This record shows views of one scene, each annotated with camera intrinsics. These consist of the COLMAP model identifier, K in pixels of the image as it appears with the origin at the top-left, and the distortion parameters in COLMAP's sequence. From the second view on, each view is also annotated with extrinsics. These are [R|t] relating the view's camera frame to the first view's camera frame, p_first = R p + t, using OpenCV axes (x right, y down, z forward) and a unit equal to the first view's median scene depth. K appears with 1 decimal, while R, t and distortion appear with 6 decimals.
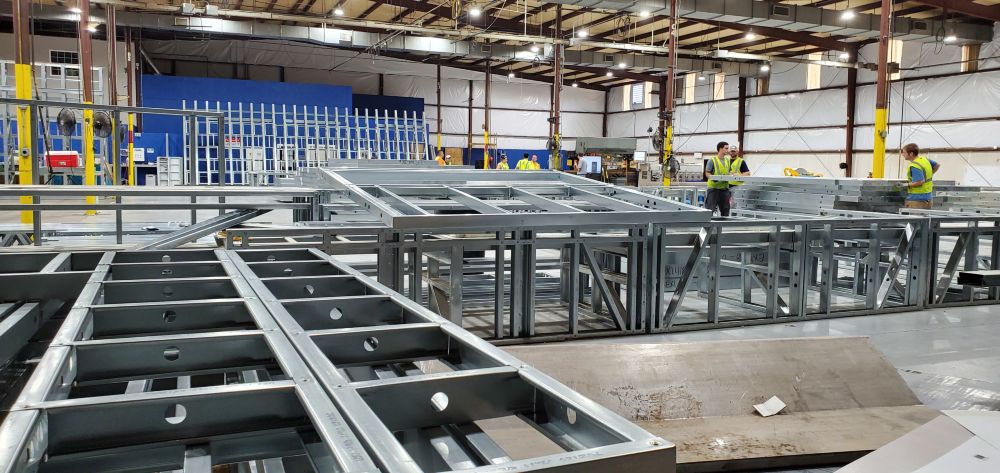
lens RADIAL K [[771.3, 0, 500.0], [0, 771.3, 236.5], [0, 0, 1]] dist [0.007674, -0.000446]
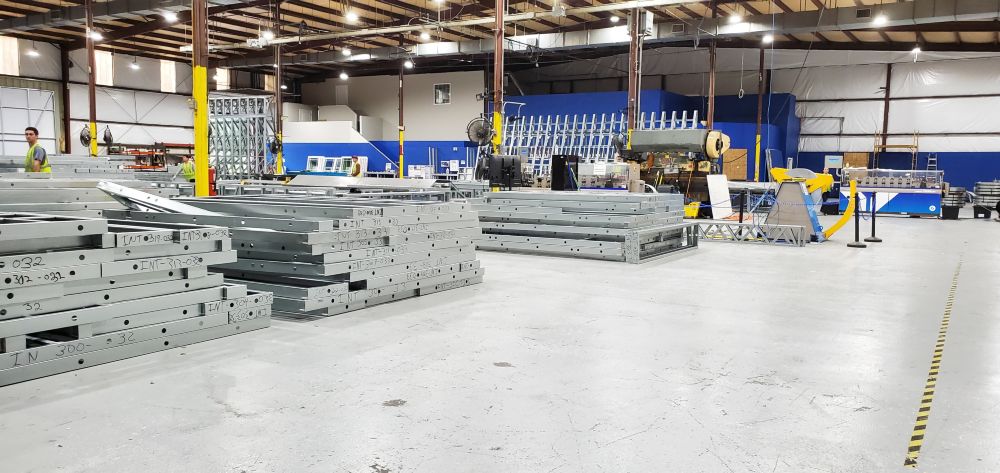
lens RADIAL K [[771.3, 0, 500.0], [0, 771.3, 236.5], [0, 0, 1]] dist [0.007674, -0.000446]
pose [[0.576287, 0.059776, -0.815058, 0.372512], [-0.077726, 0.996810, 0.018150, -0.015677], [0.813543, 0.052892, 0.579095, 0.251758]]
